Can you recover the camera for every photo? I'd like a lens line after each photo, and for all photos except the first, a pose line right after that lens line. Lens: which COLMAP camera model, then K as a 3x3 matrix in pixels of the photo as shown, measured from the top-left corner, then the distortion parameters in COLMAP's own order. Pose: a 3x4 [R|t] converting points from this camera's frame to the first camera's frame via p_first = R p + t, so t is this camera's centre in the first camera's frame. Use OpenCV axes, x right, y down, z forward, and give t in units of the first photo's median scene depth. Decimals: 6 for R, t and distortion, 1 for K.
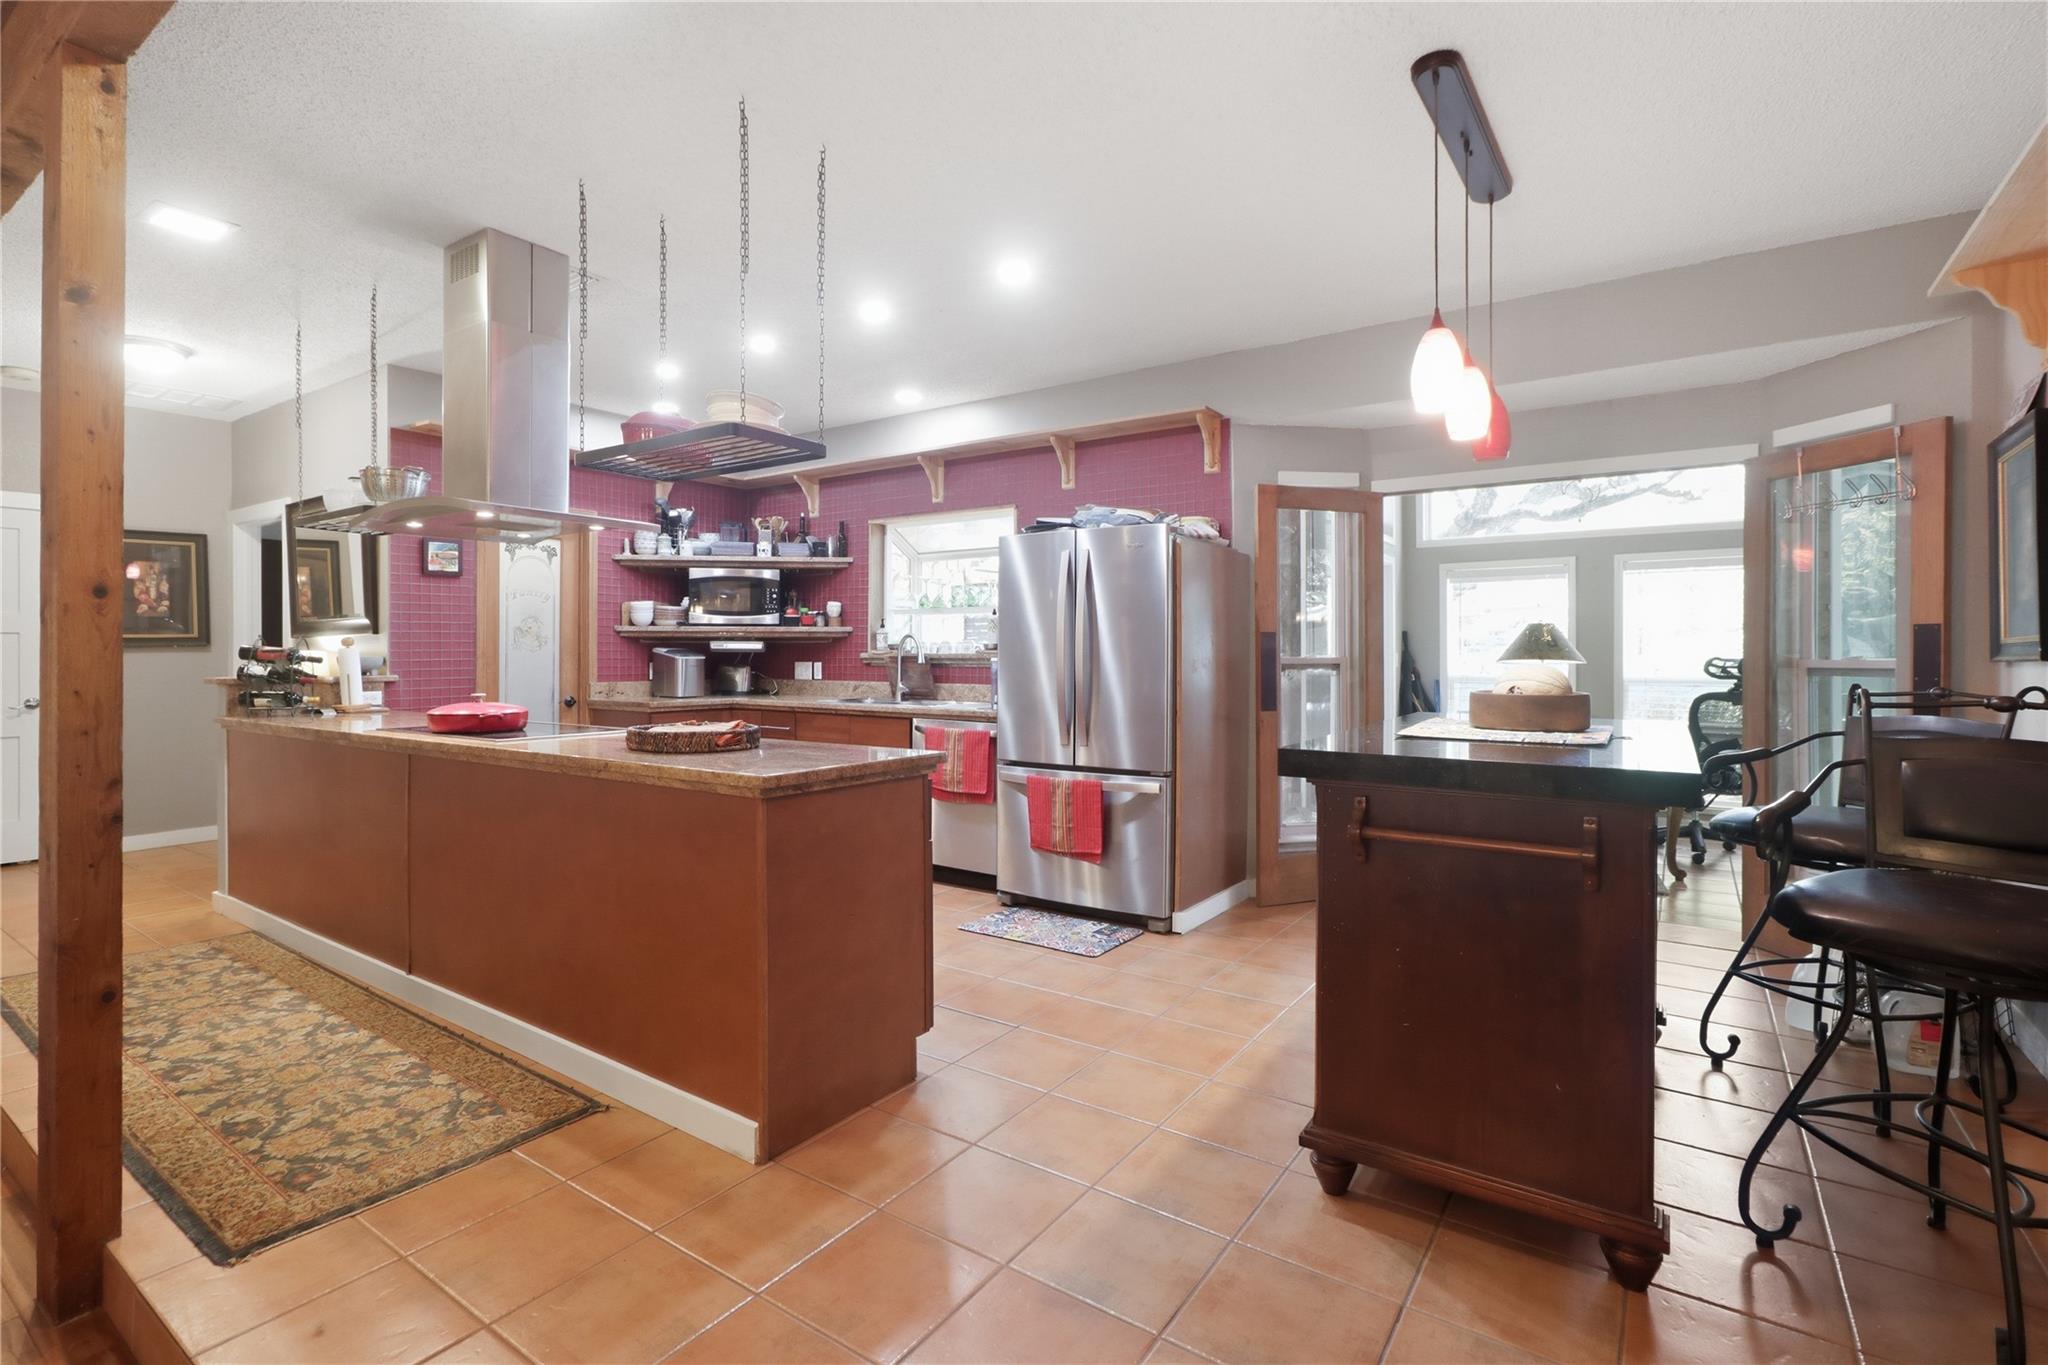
lens RADIAL K [[959.4, 0, 1025.3], [0, 959.4, 662.5], [0, 0, 1]] dist [0.004550, 0.000541]
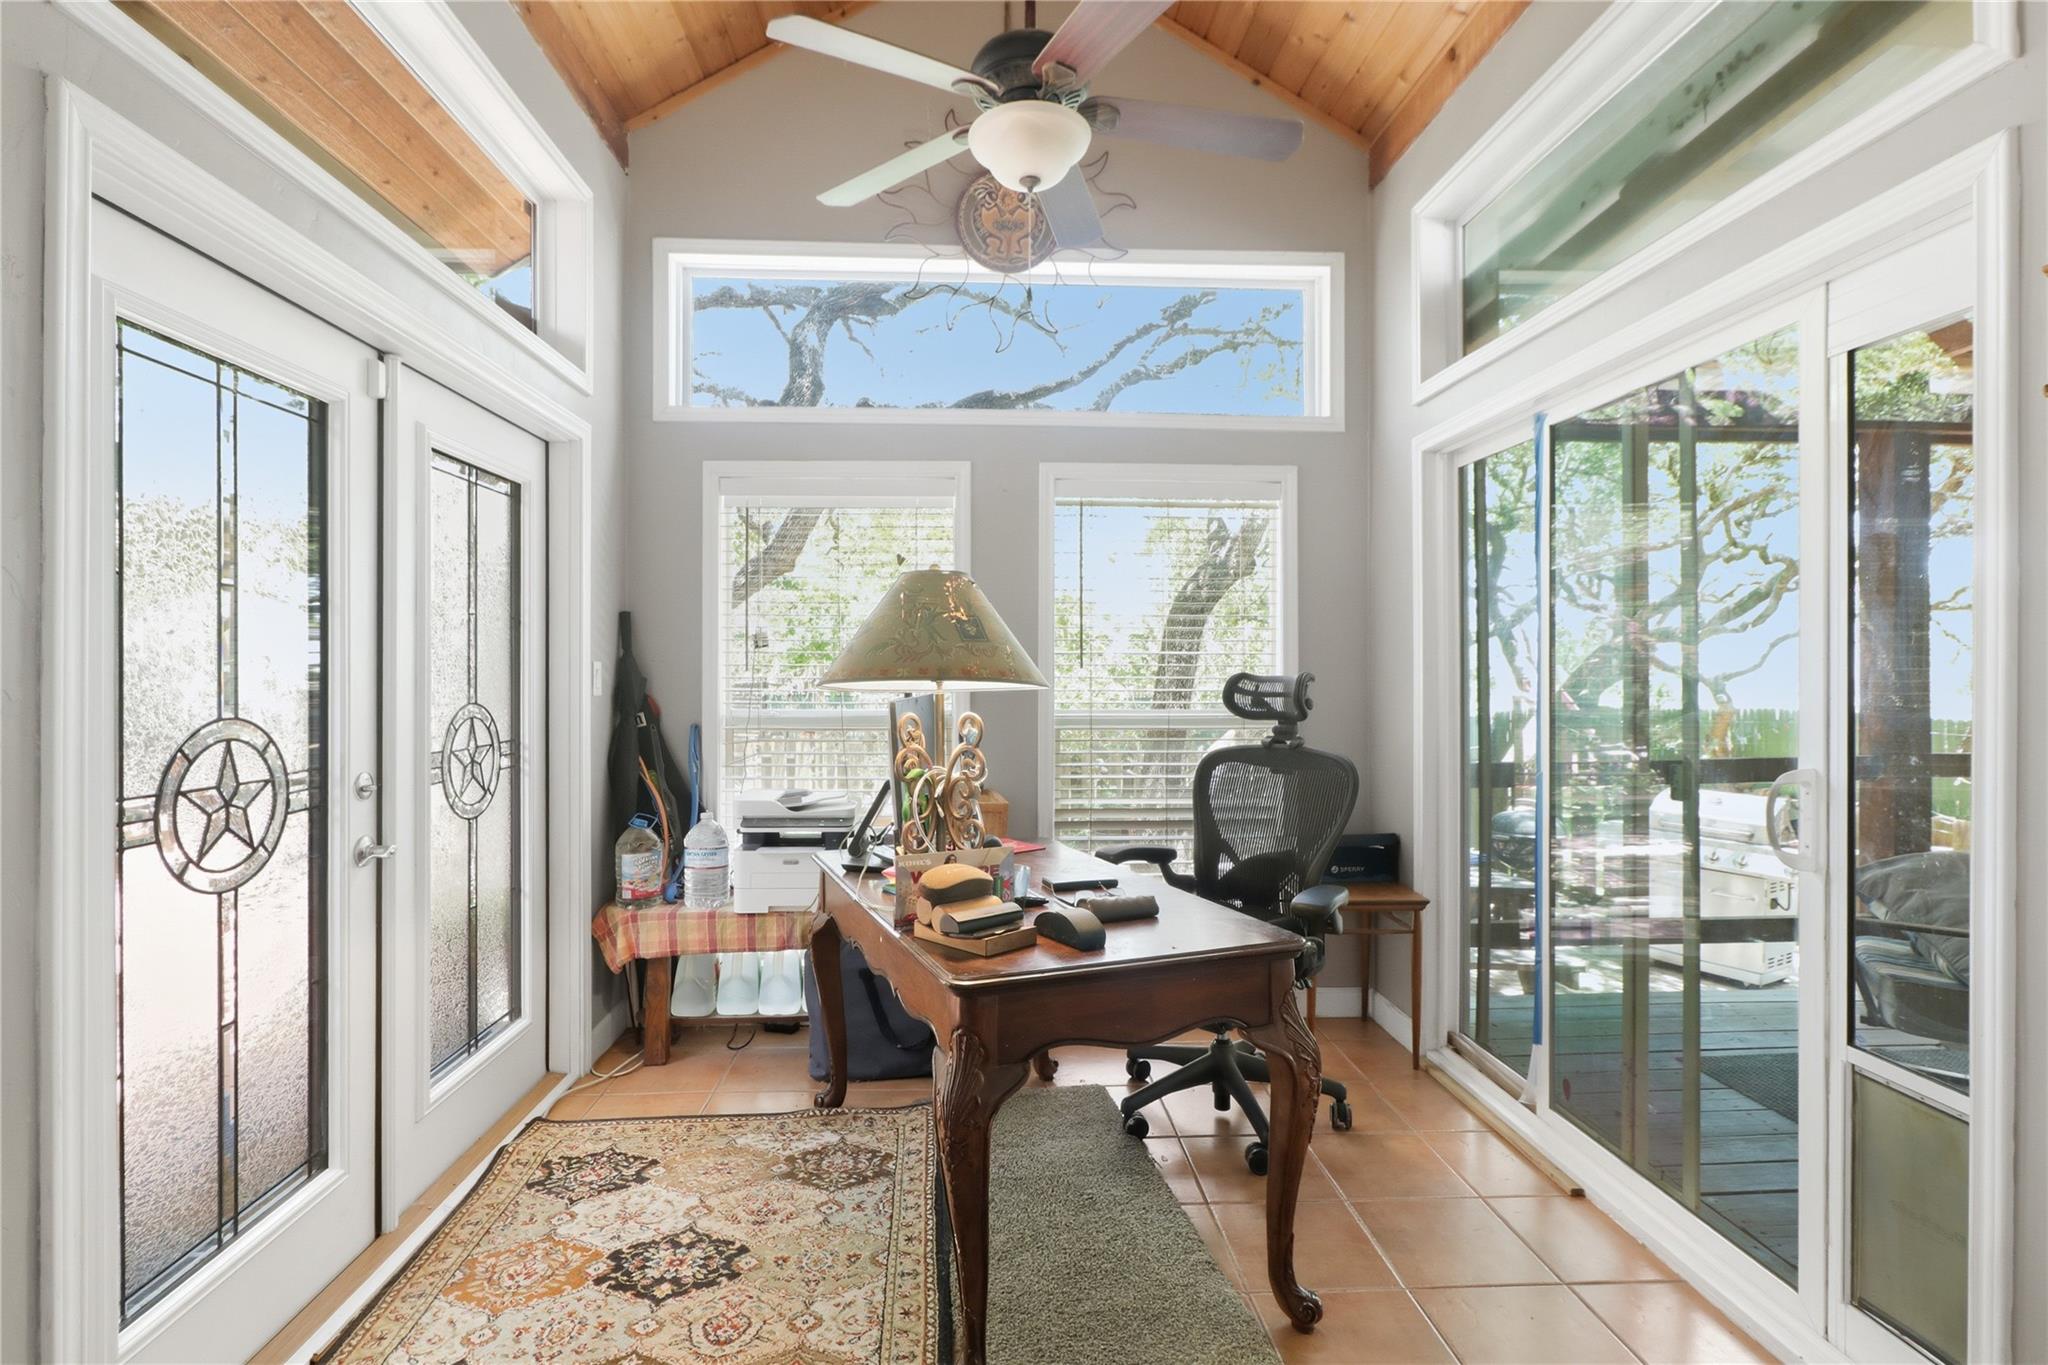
lens RADIAL K [[959.4, 0, 1023.2], [0, 959.4, 672.0], [0, 0, 1]] dist [0.004550, 0.000541]
pose [[0.792379, 0.002214, 0.610025, 0.305499], [0.001631, 0.999982, -0.005748, -0.003370], [-0.610027, 0.005550, 0.792361, 0.614517]]
